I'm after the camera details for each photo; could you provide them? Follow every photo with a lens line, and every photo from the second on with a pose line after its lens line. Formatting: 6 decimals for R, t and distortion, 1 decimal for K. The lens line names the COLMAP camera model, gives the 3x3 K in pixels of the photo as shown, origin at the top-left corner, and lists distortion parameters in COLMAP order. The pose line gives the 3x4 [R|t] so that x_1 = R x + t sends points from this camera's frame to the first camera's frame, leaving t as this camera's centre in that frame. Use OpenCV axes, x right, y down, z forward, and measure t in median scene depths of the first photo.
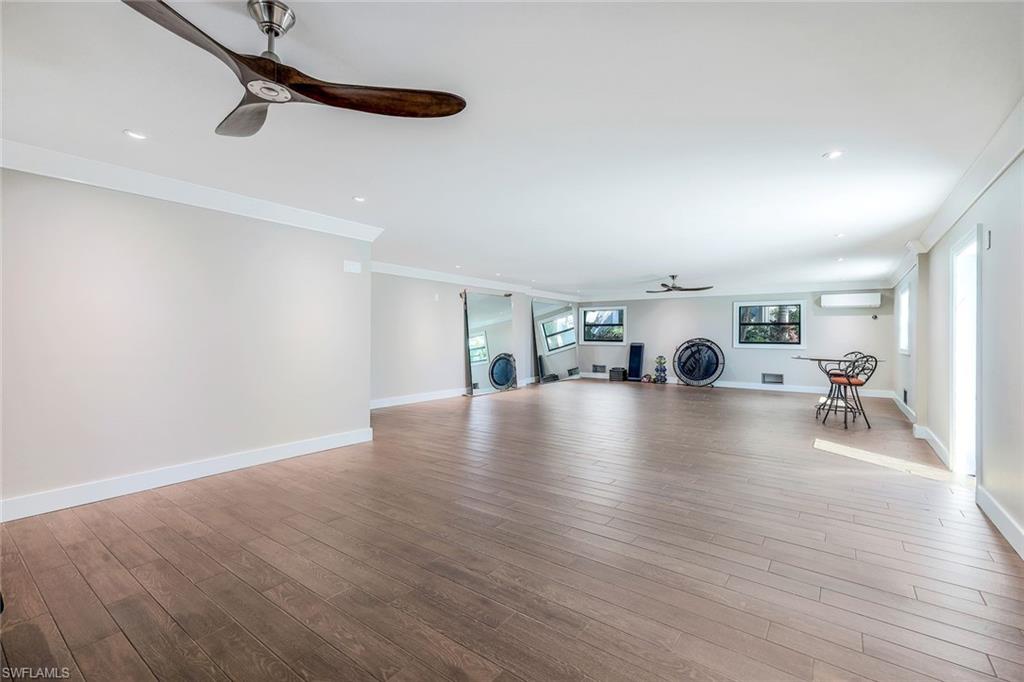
lens RADIAL K [[449.4, 0, 512.3], [0, 449.4, 340.2], [0, 0, 1]] dist [-0.001956, 0.000051]
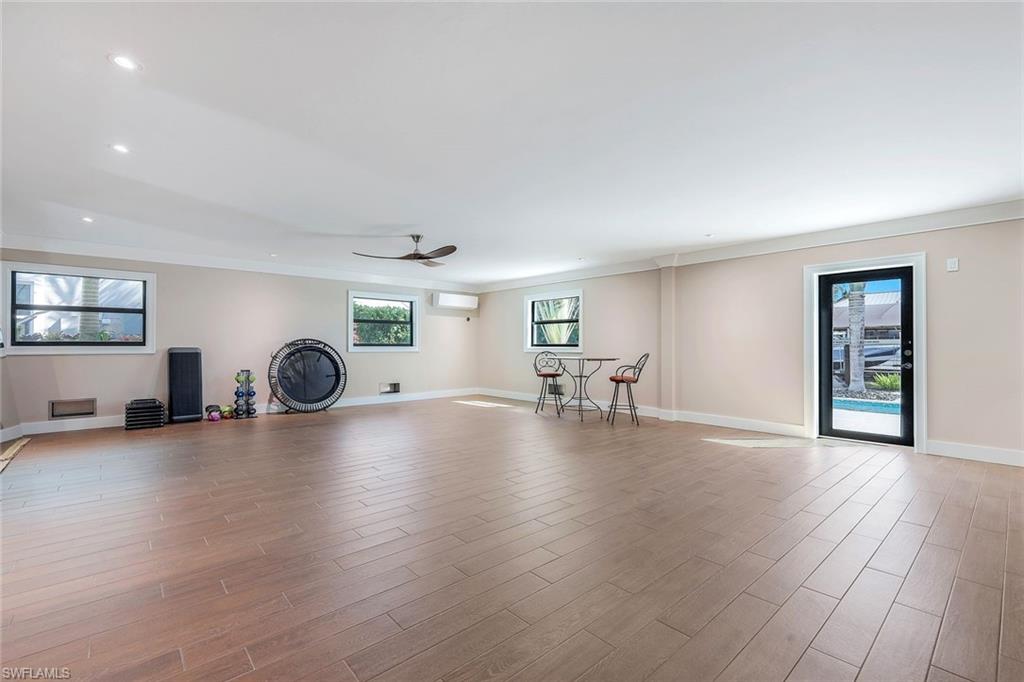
lens RADIAL K [[449.4, 0, 509.5], [0, 449.4, 339.7], [0, 0, 1]] dist [-0.001956, 0.000051]
pose [[0.209648, 0.004431, 0.977767, -0.163947], [0.006084, 0.999964, -0.005836, 0.002638], [-0.977758, 0.007172, 0.209614, 0.562241]]
